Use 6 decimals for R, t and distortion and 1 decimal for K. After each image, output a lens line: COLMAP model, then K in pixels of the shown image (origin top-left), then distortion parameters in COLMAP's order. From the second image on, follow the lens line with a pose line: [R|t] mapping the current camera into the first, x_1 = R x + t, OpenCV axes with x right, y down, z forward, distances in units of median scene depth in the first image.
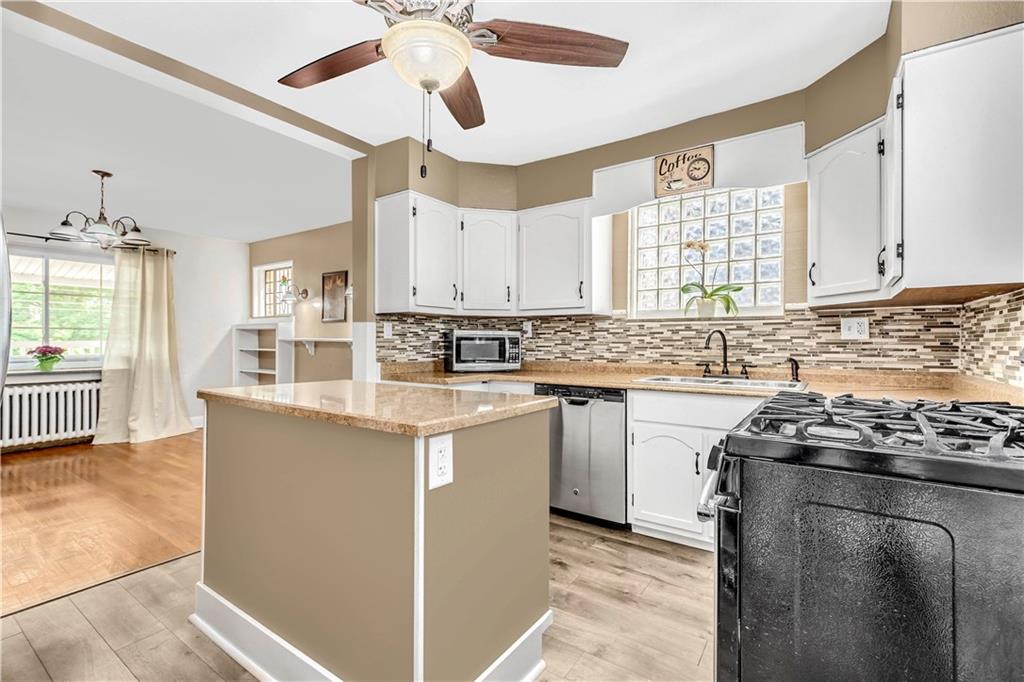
lens RADIAL K [[461.1, 0, 512.0], [0, 461.1, 341.0], [0, 0, 1]] dist [0.014623, 0.000400]
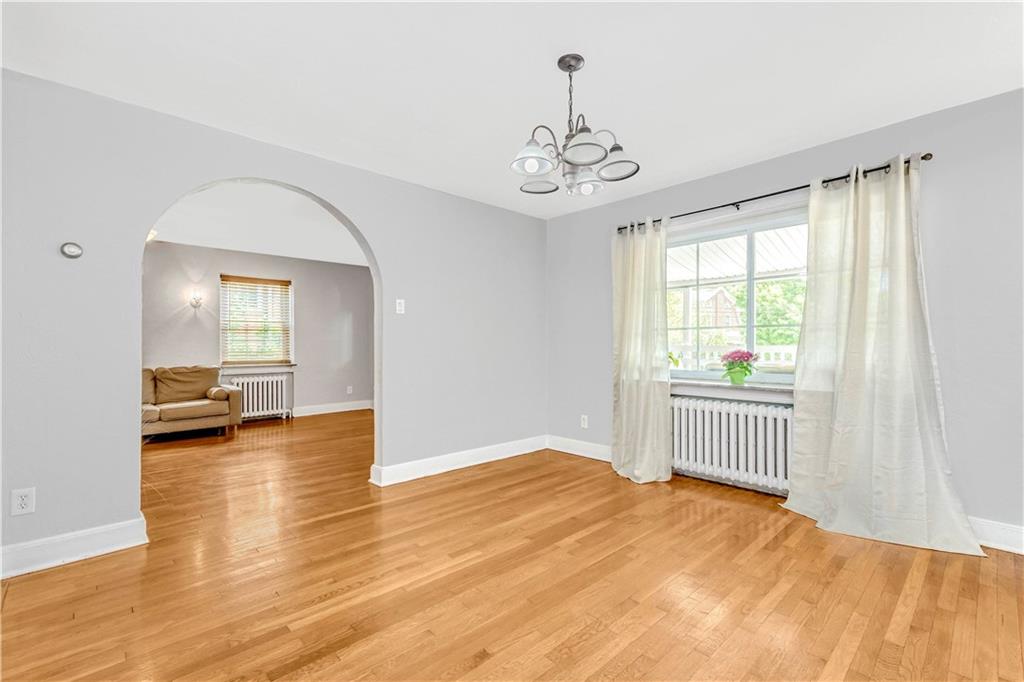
lens RADIAL K [[458.3, 0, 499.1], [0, 458.3, 350.1], [0, 0, 1]] dist [0.000480, 0.000051]
pose [[-0.209083, 0.006234, -0.977878, -0.197878], [-0.003728, 0.999967, 0.007172, 0.006369], [0.977891, 0.005145, -0.209053, 0.747827]]
